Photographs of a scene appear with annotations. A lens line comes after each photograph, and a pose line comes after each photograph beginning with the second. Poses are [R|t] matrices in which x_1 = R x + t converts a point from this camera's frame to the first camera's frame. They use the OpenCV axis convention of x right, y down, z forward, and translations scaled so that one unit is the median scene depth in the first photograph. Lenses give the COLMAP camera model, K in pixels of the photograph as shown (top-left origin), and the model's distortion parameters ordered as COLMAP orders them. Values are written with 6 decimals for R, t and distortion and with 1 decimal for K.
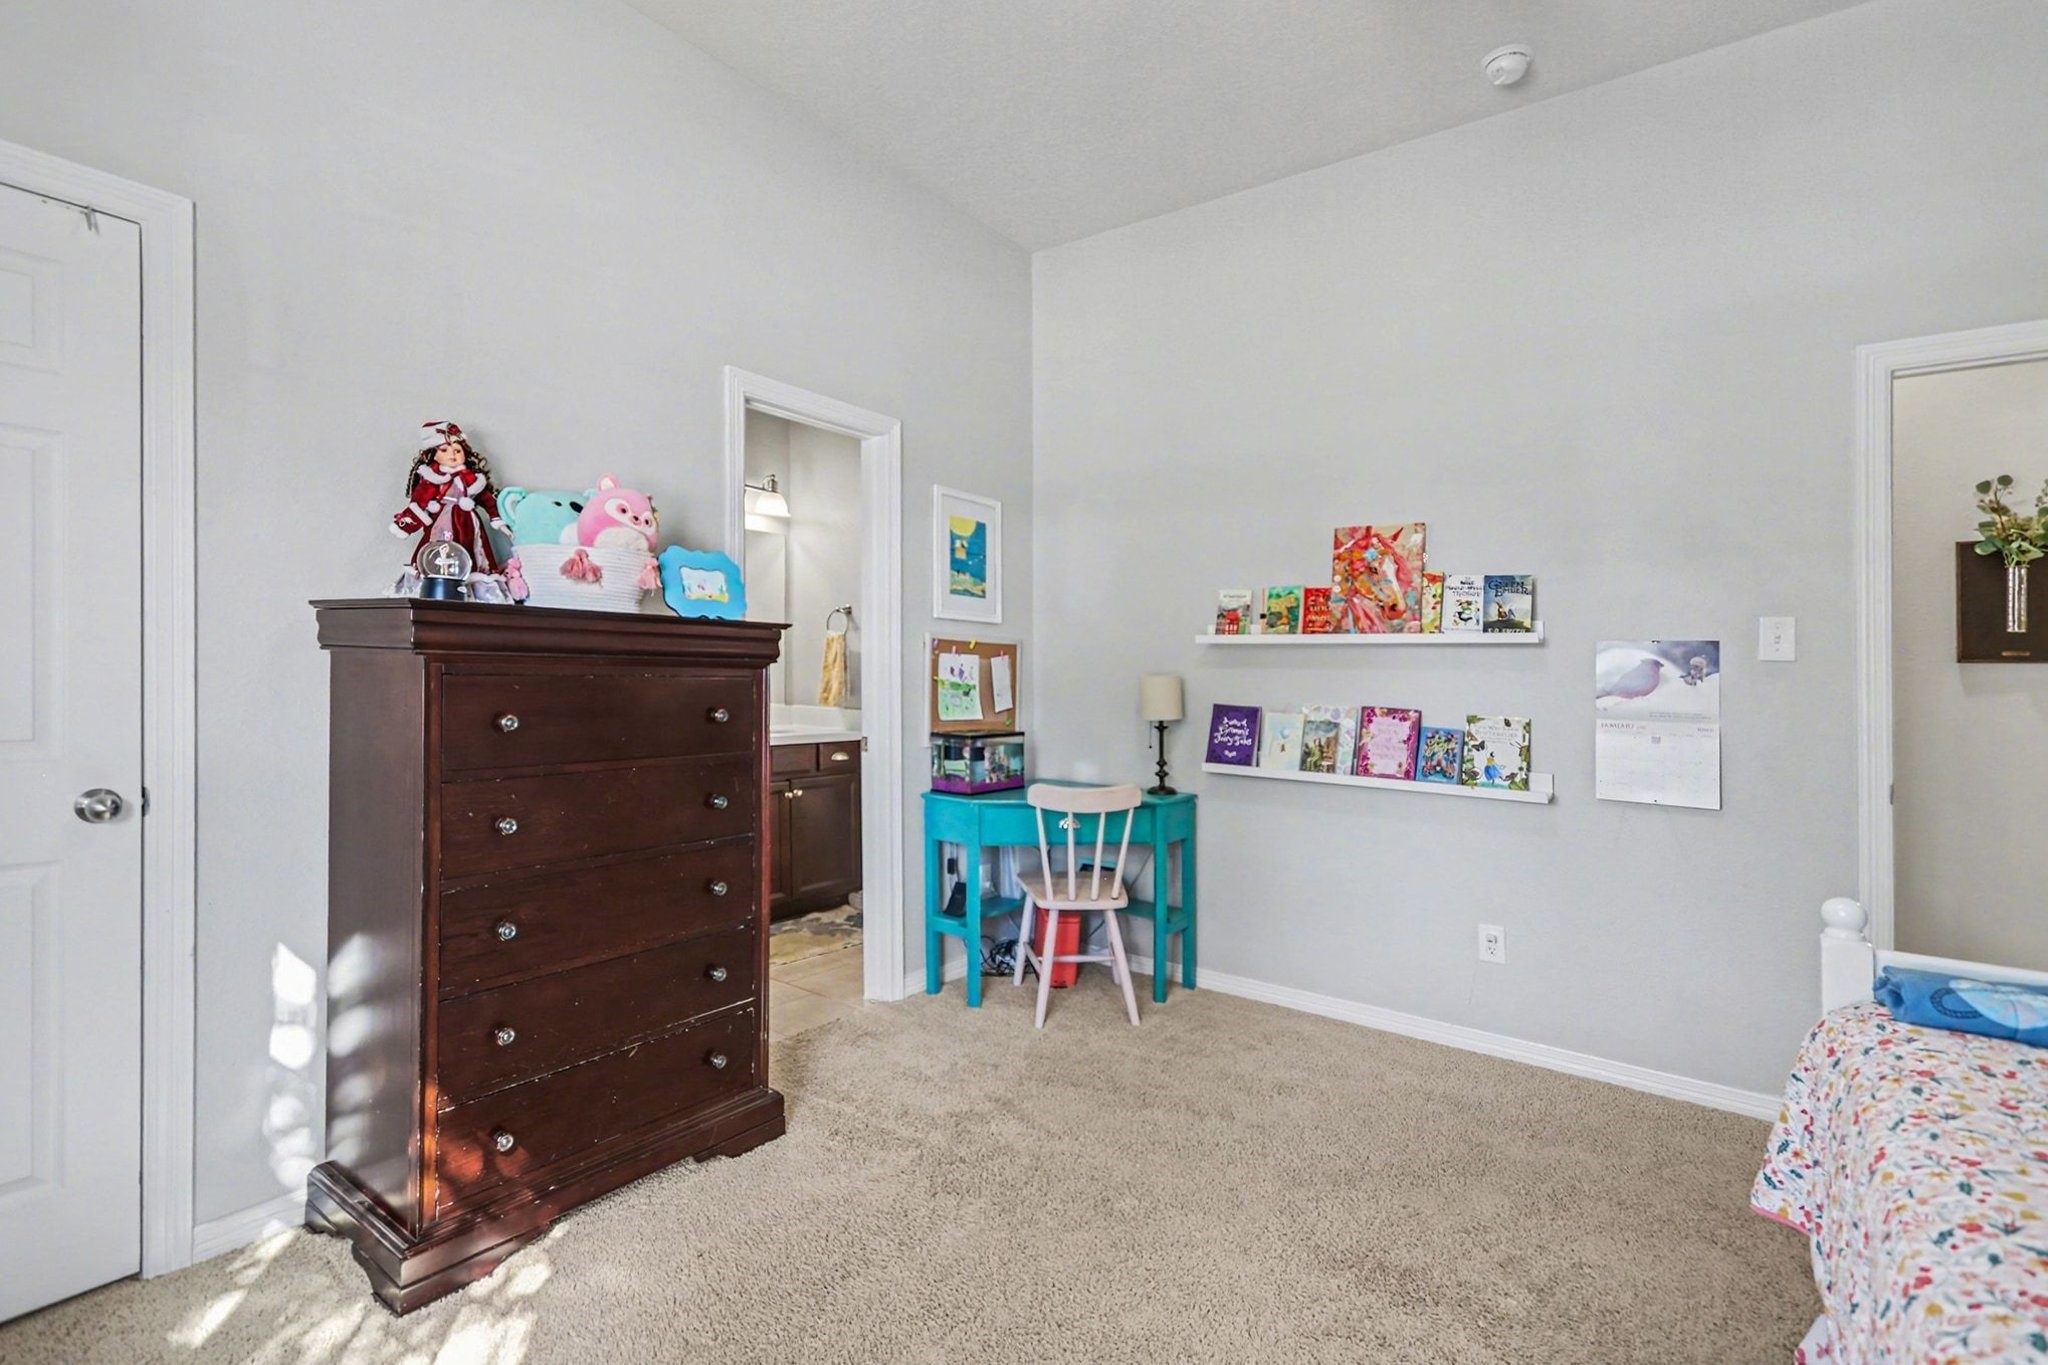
lens RADIAL K [[950.5, 0, 1016.5], [0, 950.5, 649.8], [0, 0, 1]] dist [-0.000443, 0.000340]
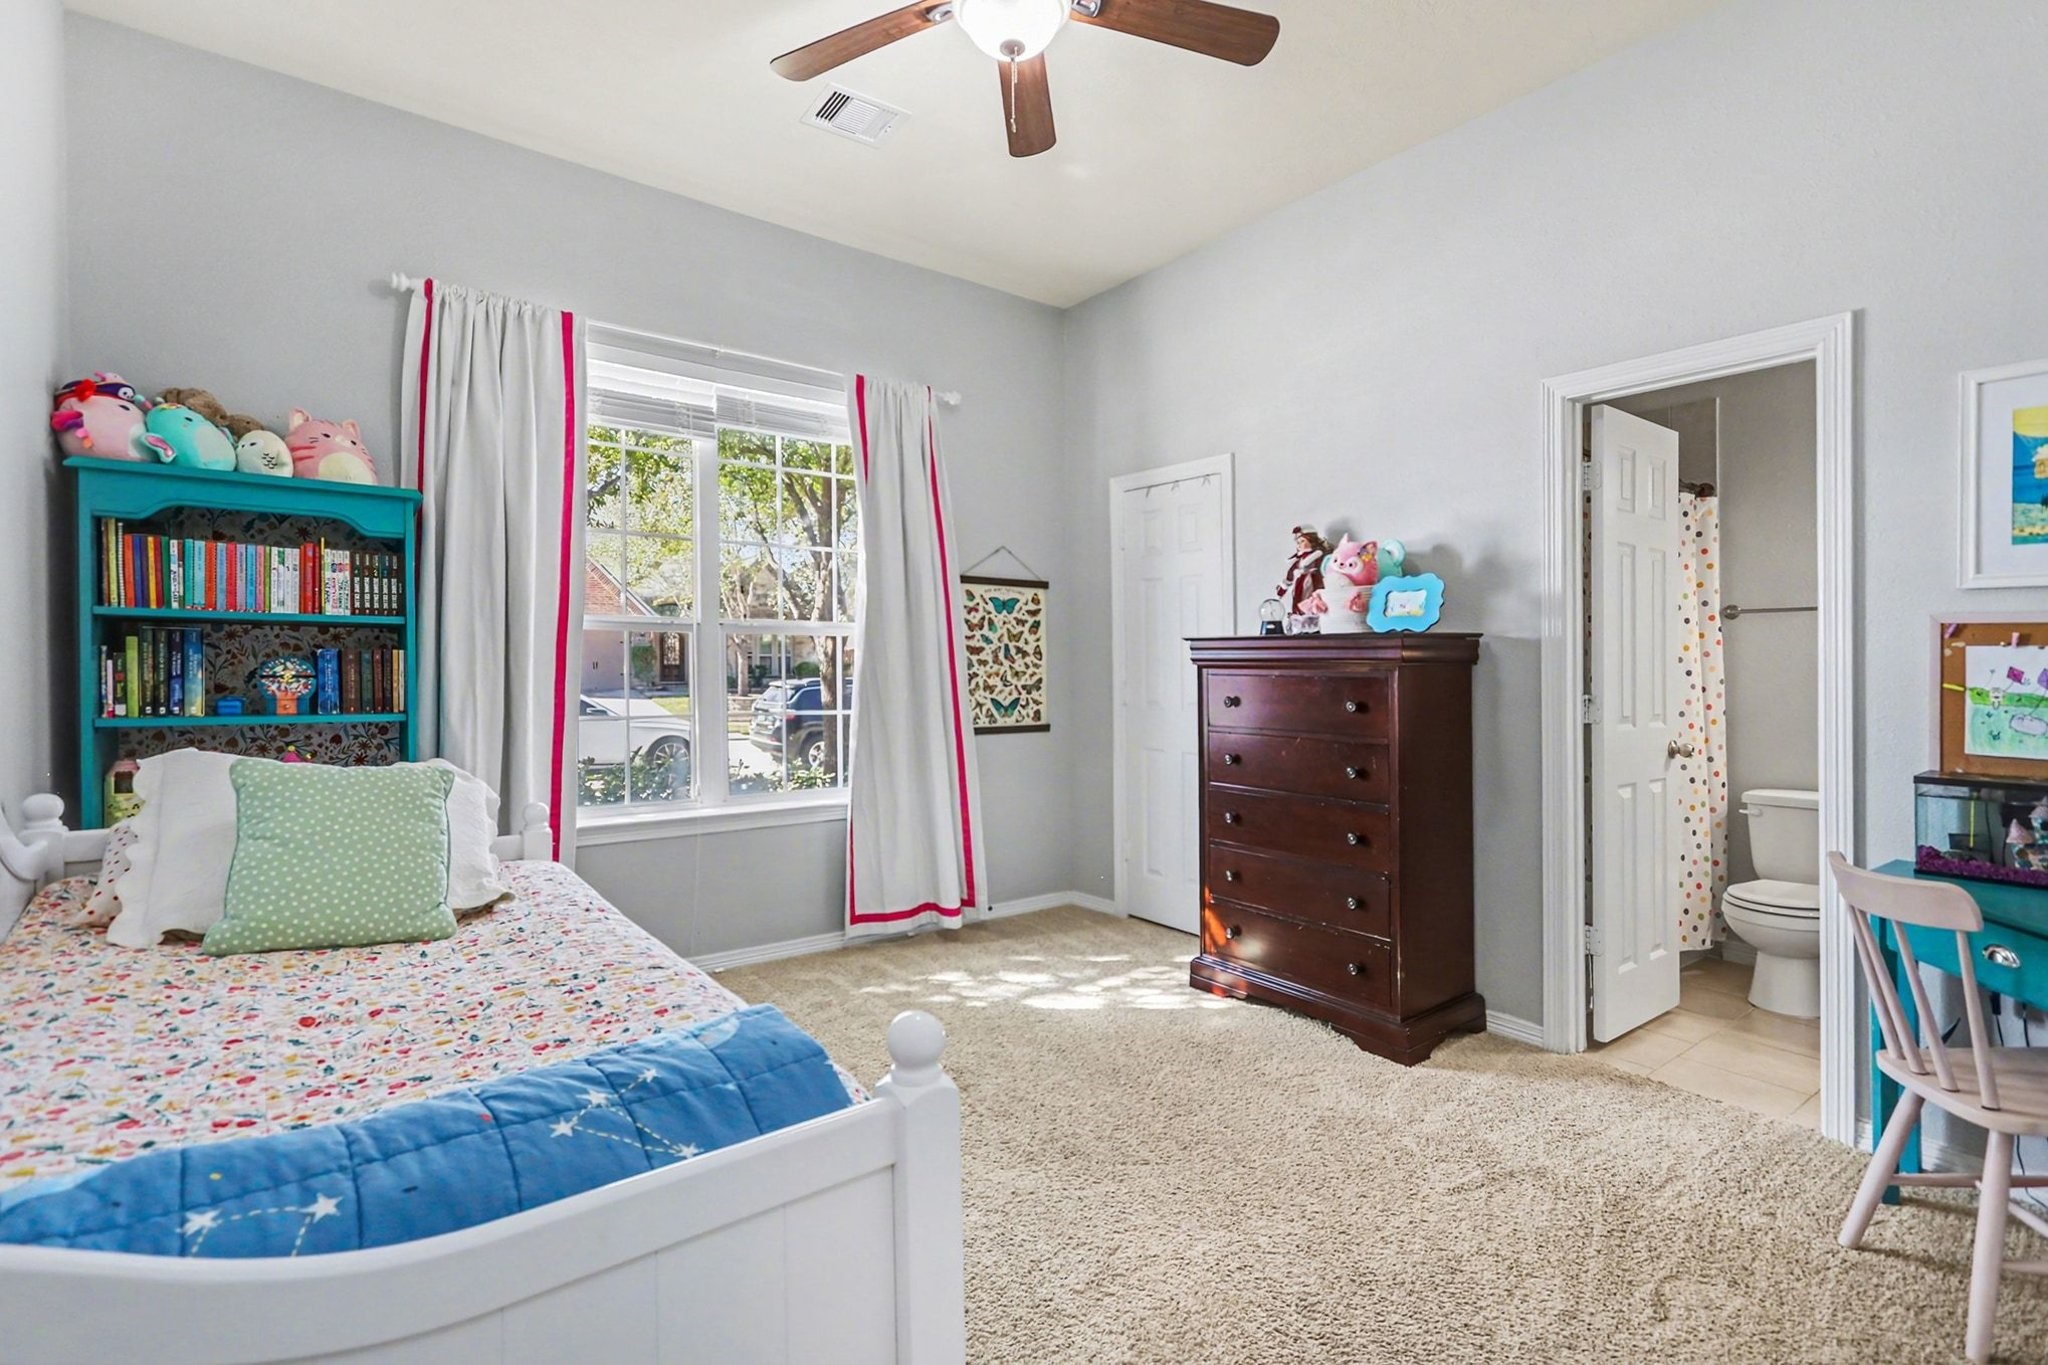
lens RADIAL K [[950.5, 0, 1022.4], [0, 950.5, 681.1], [0, 0, 1]] dist [-0.000443, 0.000340]
pose [[-0.276299, 0.007403, -0.961043, 0.997782], [0.018171, 0.999832, 0.002478, 0.019987], [0.960900, -0.016779, -0.276387, 0.861205]]
